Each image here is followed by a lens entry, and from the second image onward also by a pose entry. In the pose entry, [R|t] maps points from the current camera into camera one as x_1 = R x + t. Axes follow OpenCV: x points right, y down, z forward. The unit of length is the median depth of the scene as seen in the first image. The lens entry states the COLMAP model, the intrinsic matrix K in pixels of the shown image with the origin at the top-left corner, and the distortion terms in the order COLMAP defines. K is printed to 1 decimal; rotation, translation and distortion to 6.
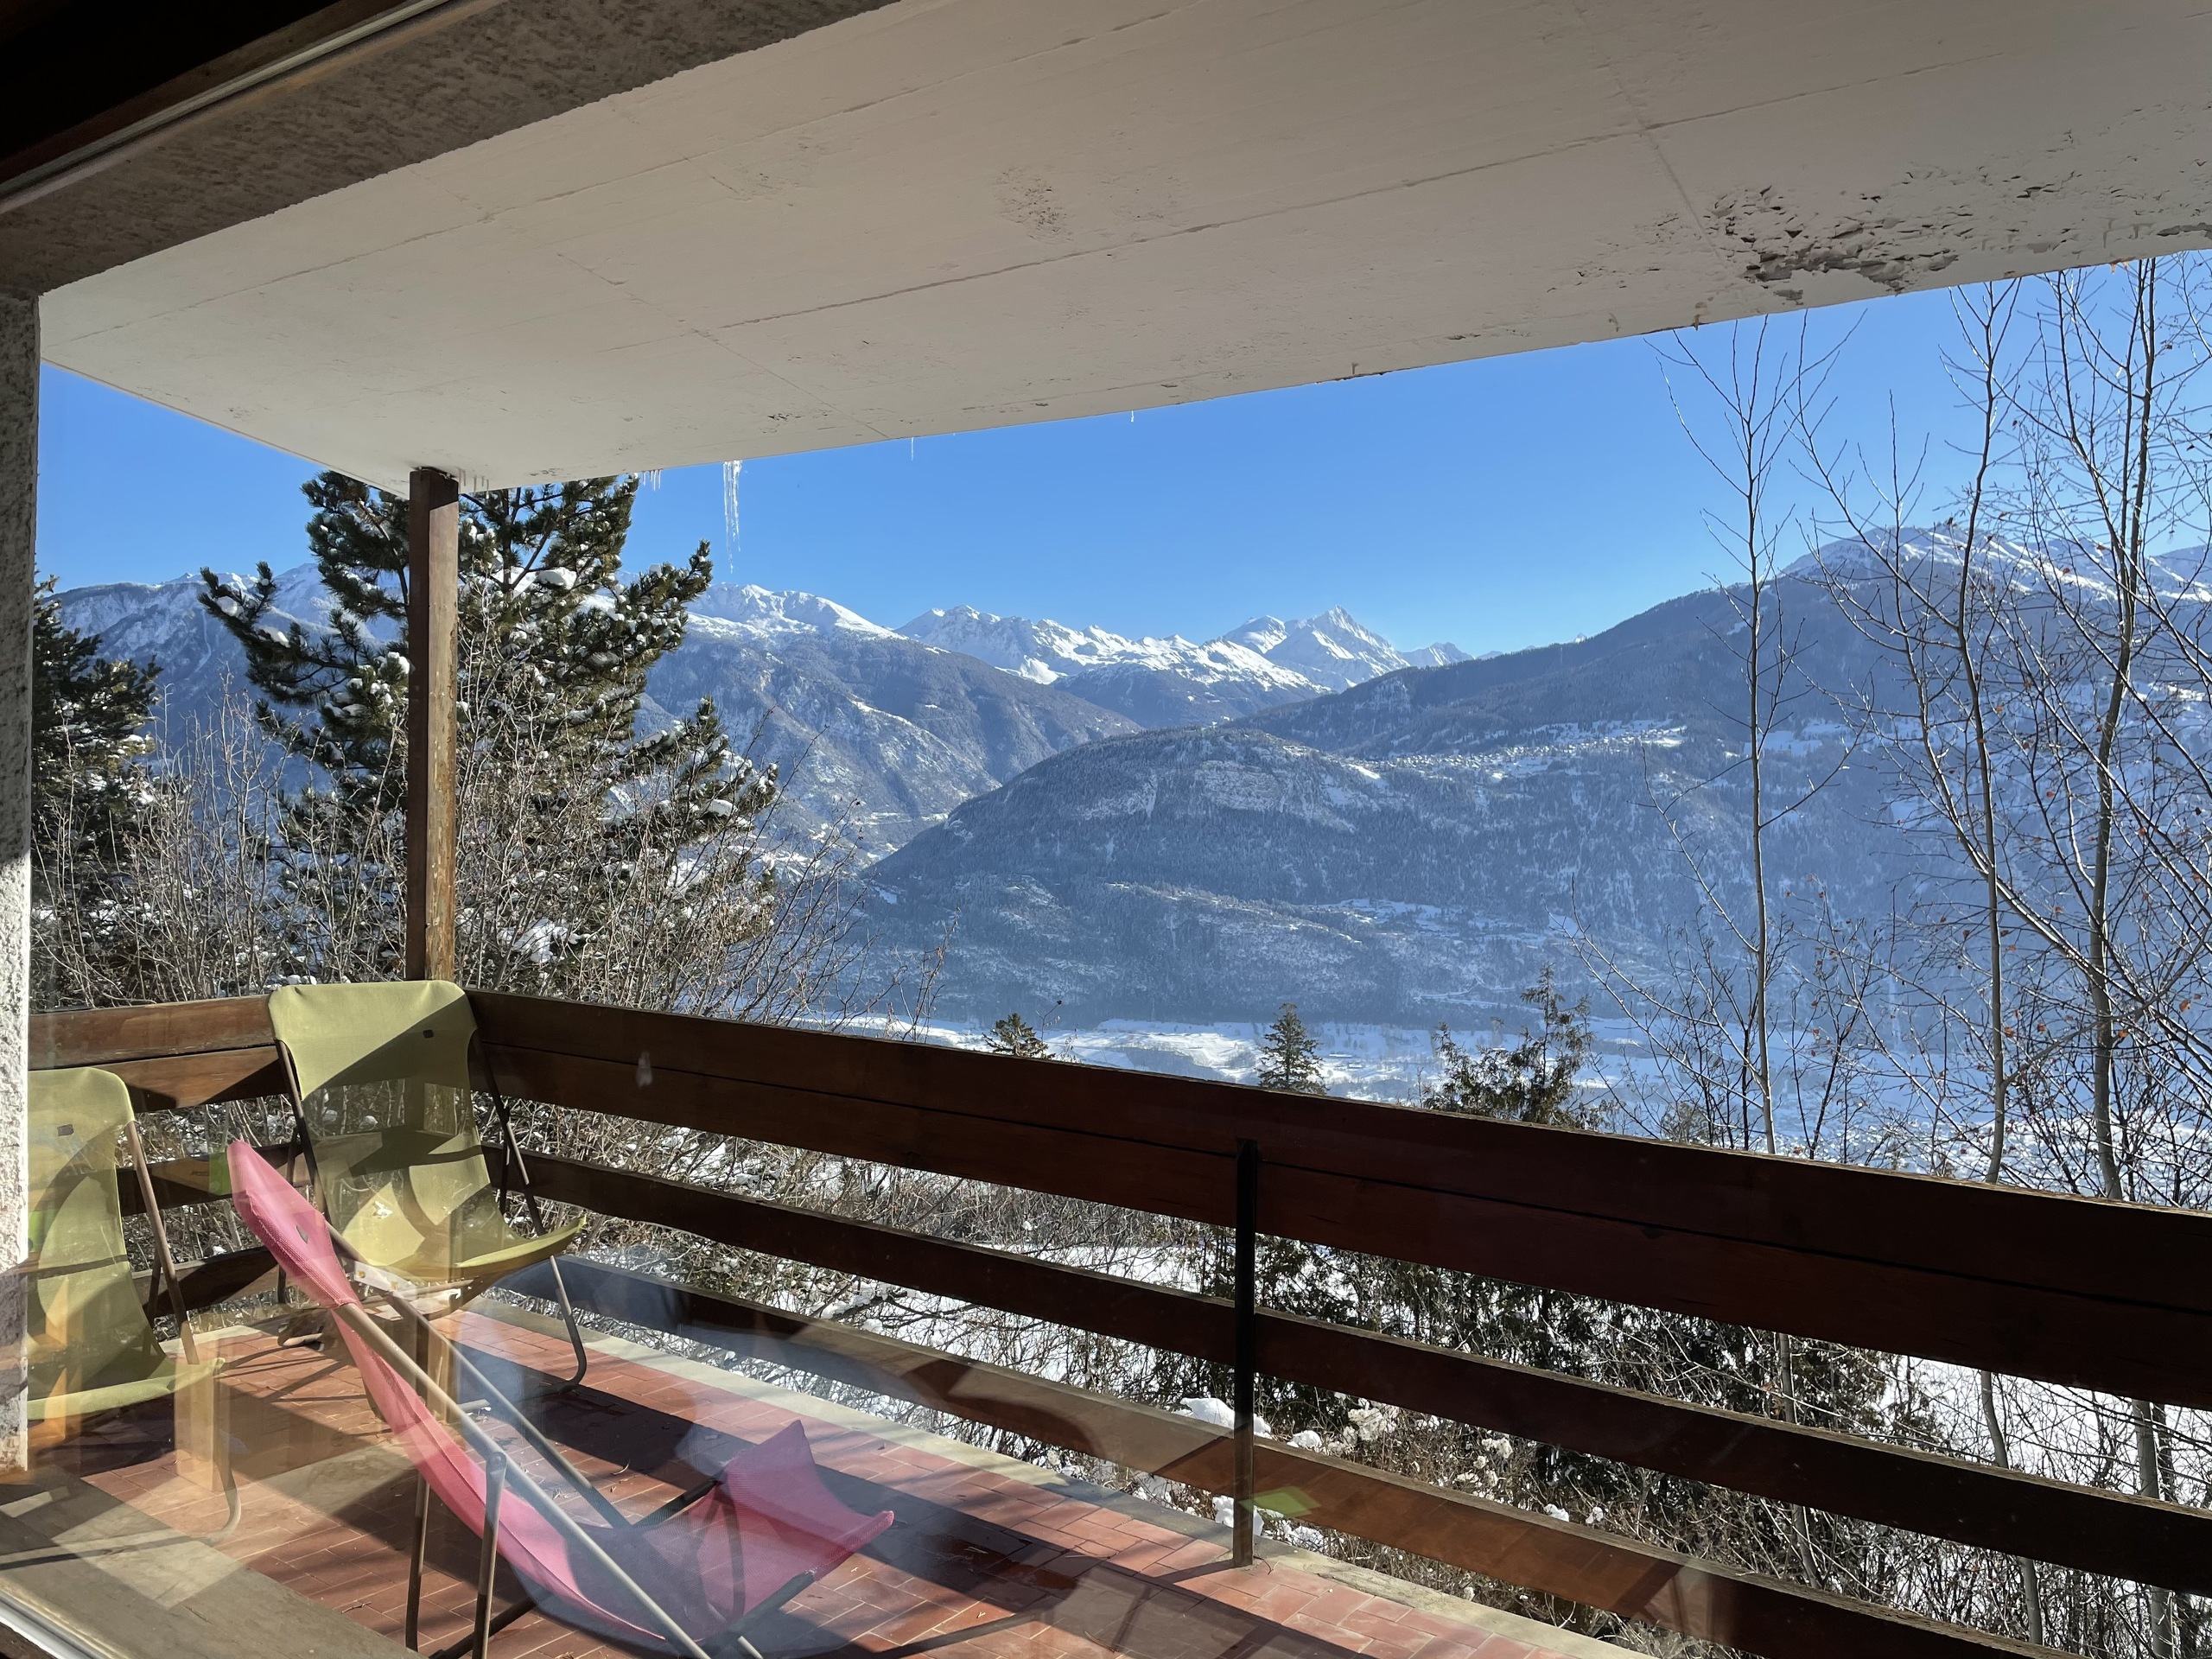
lens RADIAL K [[1668.8, 0, 1089.9], [0, 1668.8, 833.4], [0, 0, 1]] dist [0.077478, -0.096833]
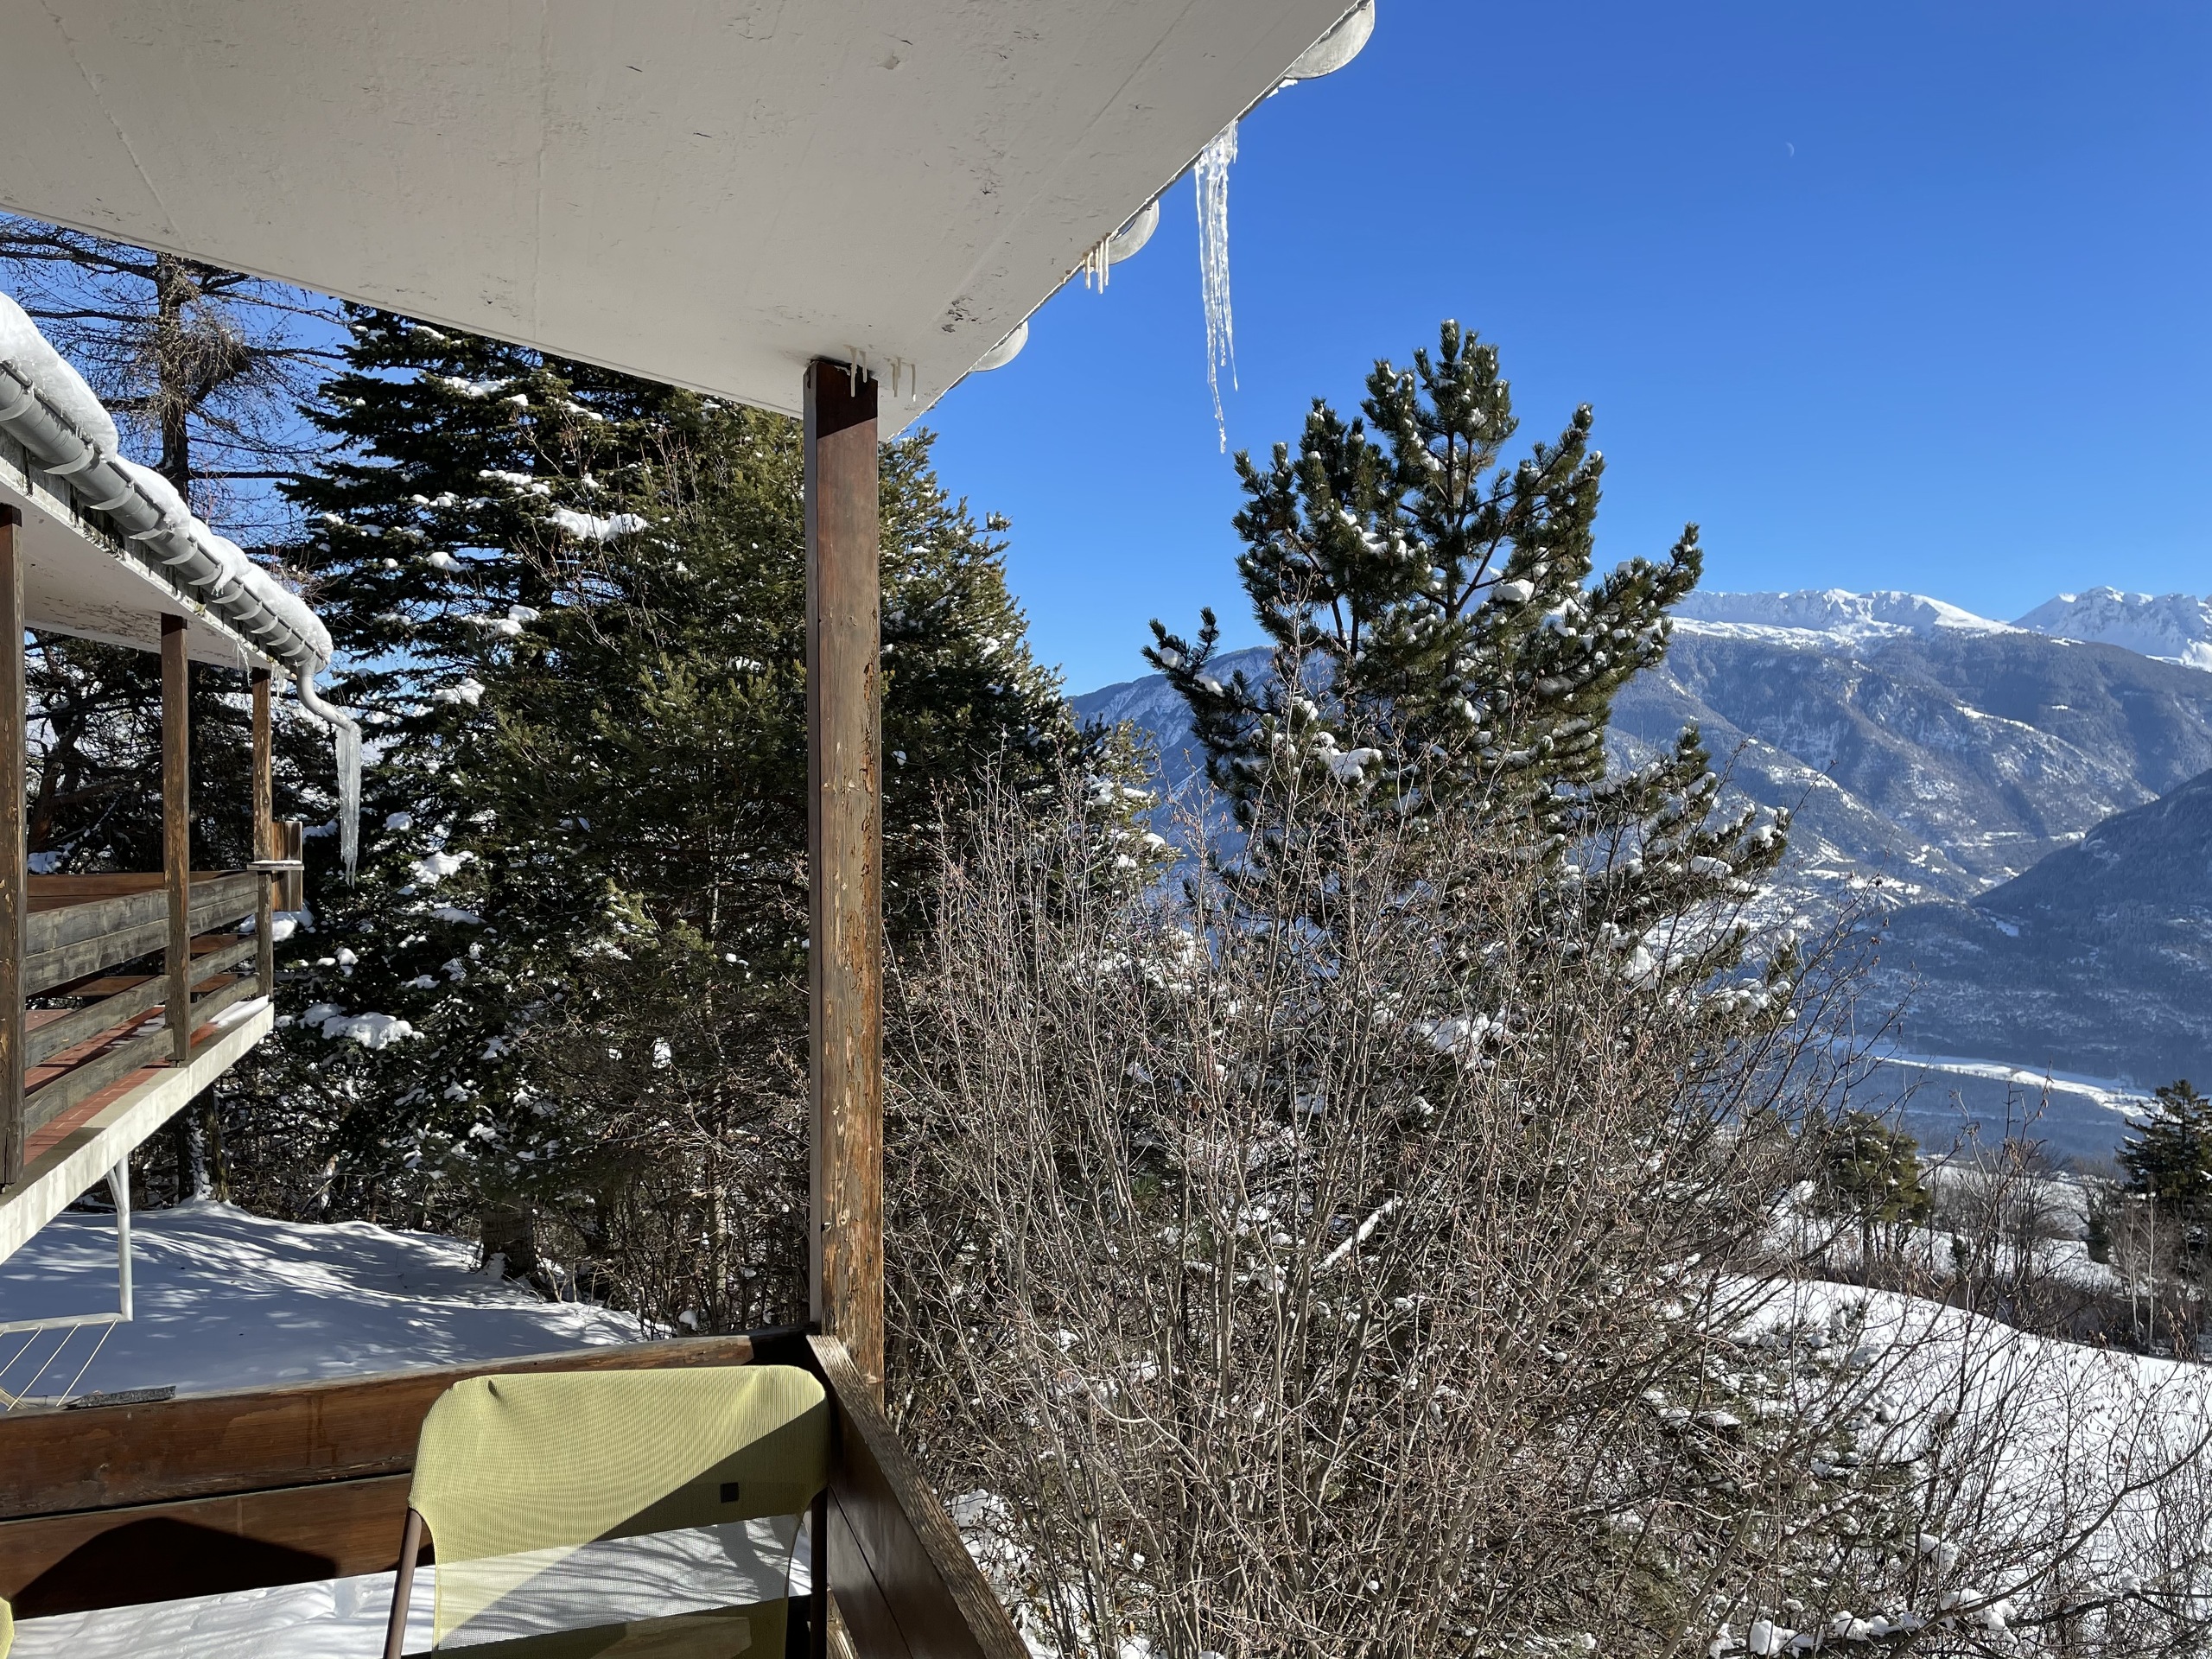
lens RADIAL K [[1668.8, 0, 1112.1], [0, 1668.8, 828.4], [0, 0, 1]] dist [0.077478, -0.096833]
pose [[0.821395, -0.018592, -0.570056, -0.005752], [0.008755, 0.999762, -0.019992, -0.019611], [0.570292, 0.011430, 0.821363, 0.206301]]
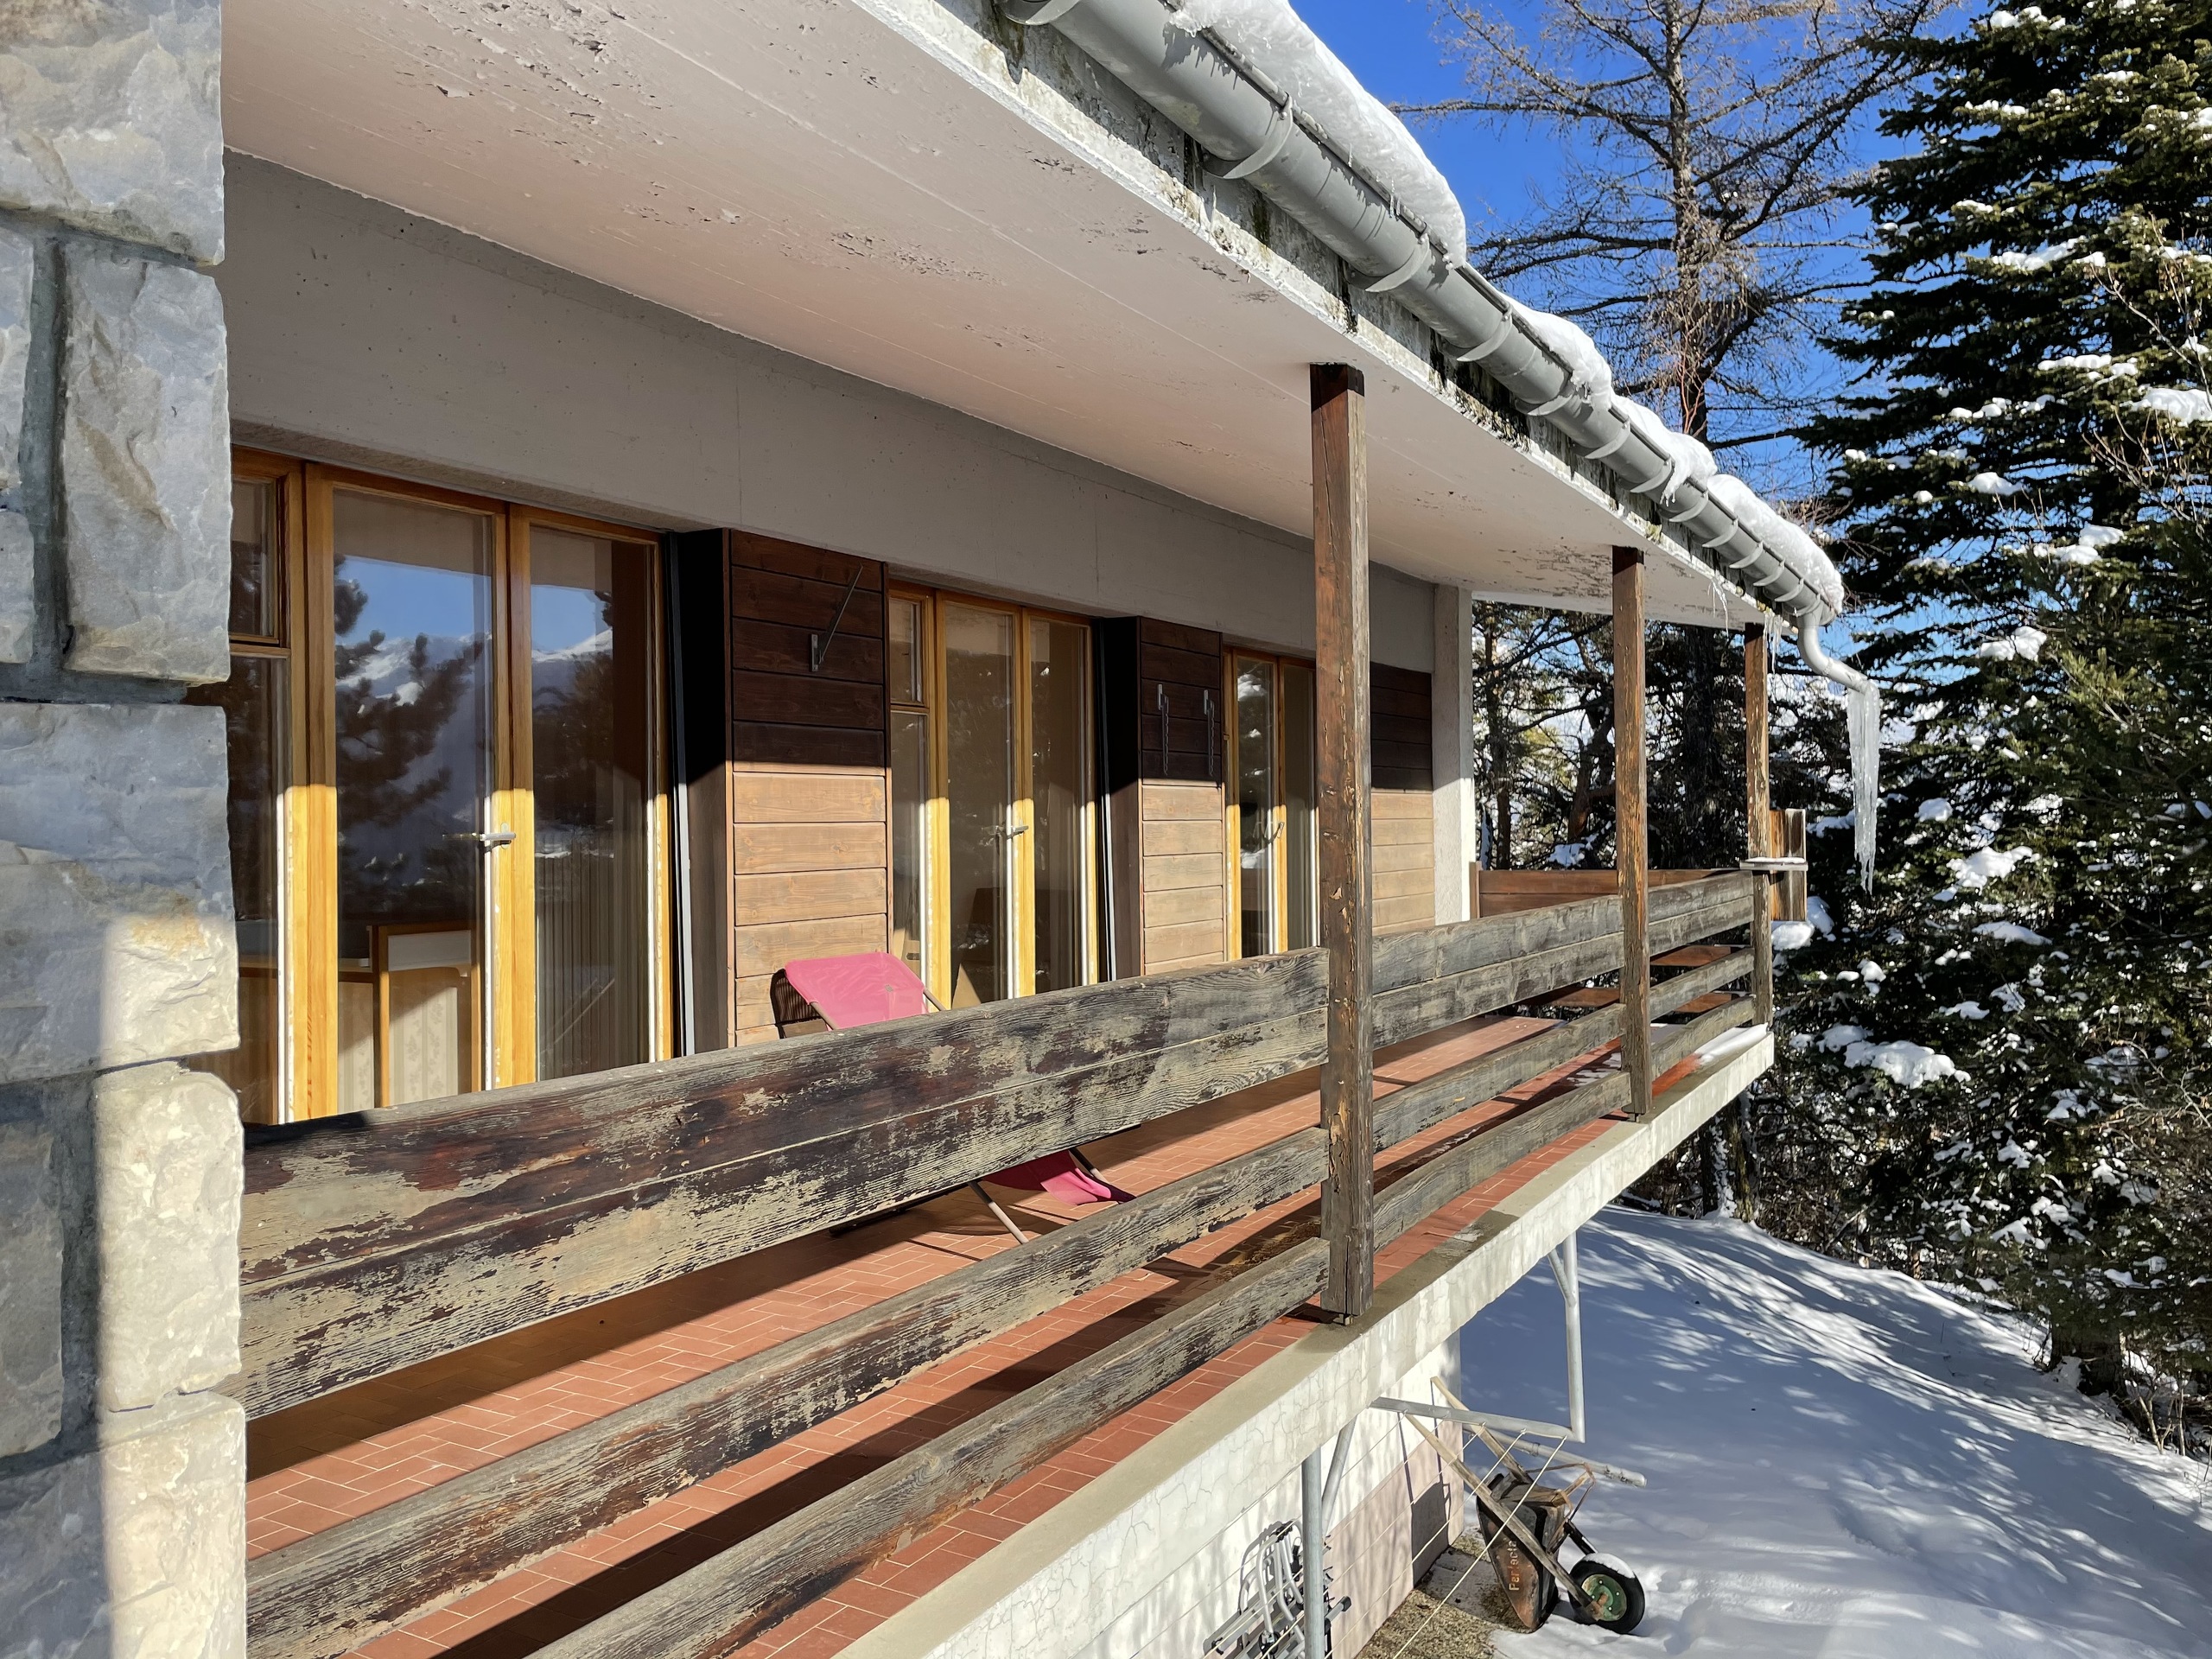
lens RADIAL K [[1668.8, 0, 1098.1], [0, 1668.8, 809.2], [0, 0, 1]] dist [0.077478, -0.096833]
pose [[0.099547, -0.027473, -0.994654, -0.160989], [-0.005610, 0.999587, -0.028170, -0.022749], [0.995017, 0.008384, 0.099351, 0.310150]]
